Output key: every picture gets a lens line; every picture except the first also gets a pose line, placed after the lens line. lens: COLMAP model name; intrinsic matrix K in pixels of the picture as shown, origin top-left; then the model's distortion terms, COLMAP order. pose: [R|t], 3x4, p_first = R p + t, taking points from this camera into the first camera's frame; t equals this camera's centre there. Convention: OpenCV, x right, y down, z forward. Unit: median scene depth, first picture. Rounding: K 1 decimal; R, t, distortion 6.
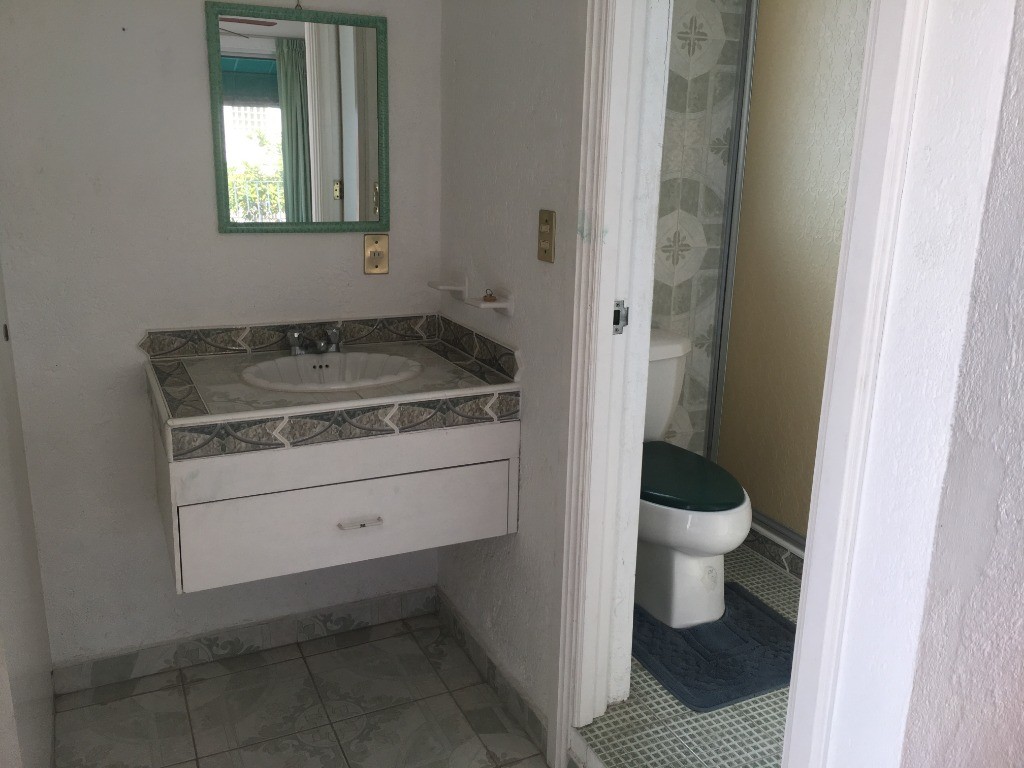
lens RADIAL K [[900.0, 0, 512.5], [0, 900.0, 384.8], [0, 0, 1]] dist [0.070598, -0.090458]
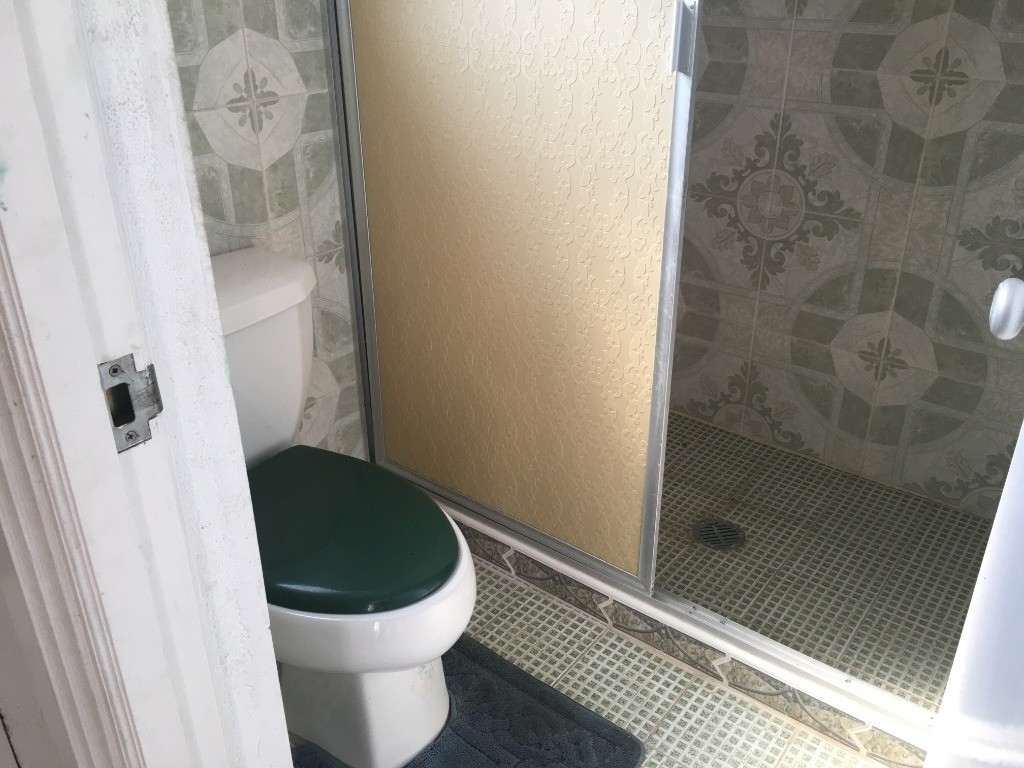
lens RADIAL K [[900.0, 0, 513.9], [0, 900.0, 382.6], [0, 0, 1]] dist [0.070598, -0.090458]
pose [[0.901504, -0.218335, 0.373659, 0.076424], [0.139002, 0.963743, 0.227768, -0.087566], [-0.409841, -0.153394, 0.899167, 0.391518]]
